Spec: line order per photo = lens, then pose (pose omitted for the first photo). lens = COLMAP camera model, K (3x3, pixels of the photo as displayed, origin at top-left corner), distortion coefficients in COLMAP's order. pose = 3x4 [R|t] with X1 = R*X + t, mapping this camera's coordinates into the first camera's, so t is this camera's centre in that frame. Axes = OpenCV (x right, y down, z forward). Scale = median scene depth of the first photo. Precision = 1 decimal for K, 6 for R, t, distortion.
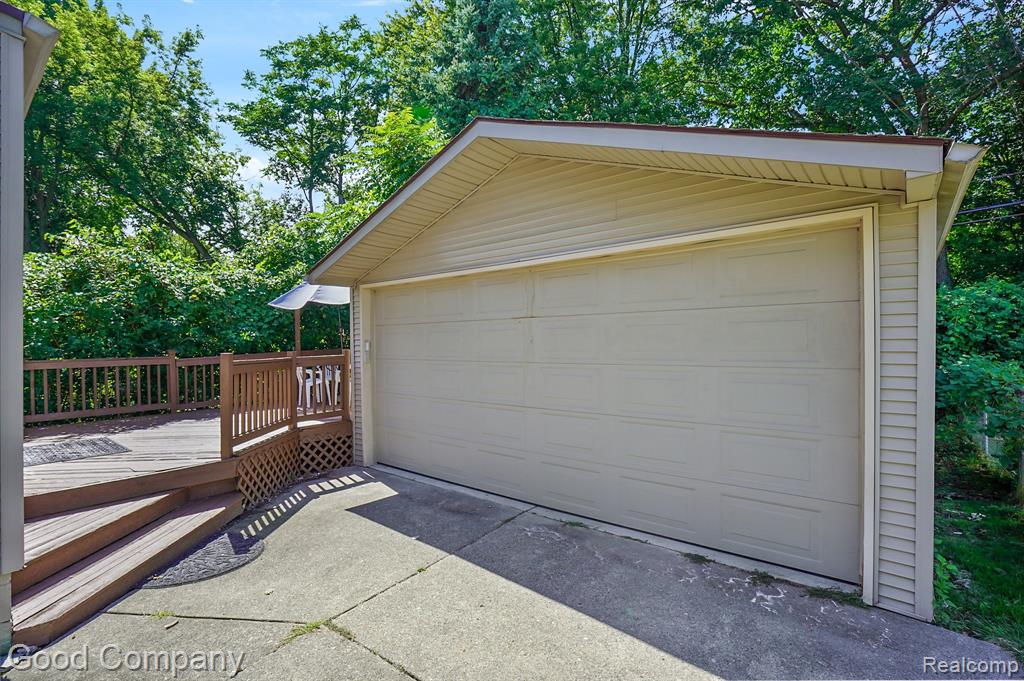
lens RADIAL K [[488.1, 0, 512.3], [0, 488.1, 323.5], [0, 0, 1]] dist [-0.000811, -0.000005]
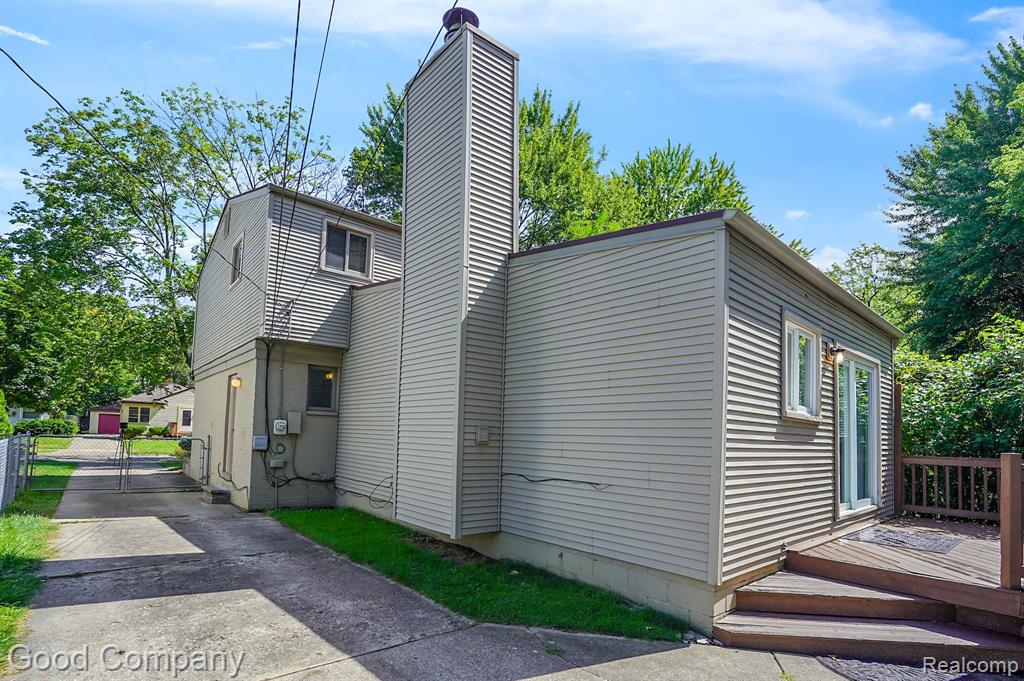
lens RADIAL K [[488.1, 0, 512.3], [0, 488.1, 323.5], [0, 0, 1]] dist [-0.000811, -0.000005]
pose [[-0.147613, -0.217033, -0.964939, 0.465765], [0.017021, 0.974925, -0.221882, 0.019865], [0.988899, -0.049177, -0.140217, 0.385215]]
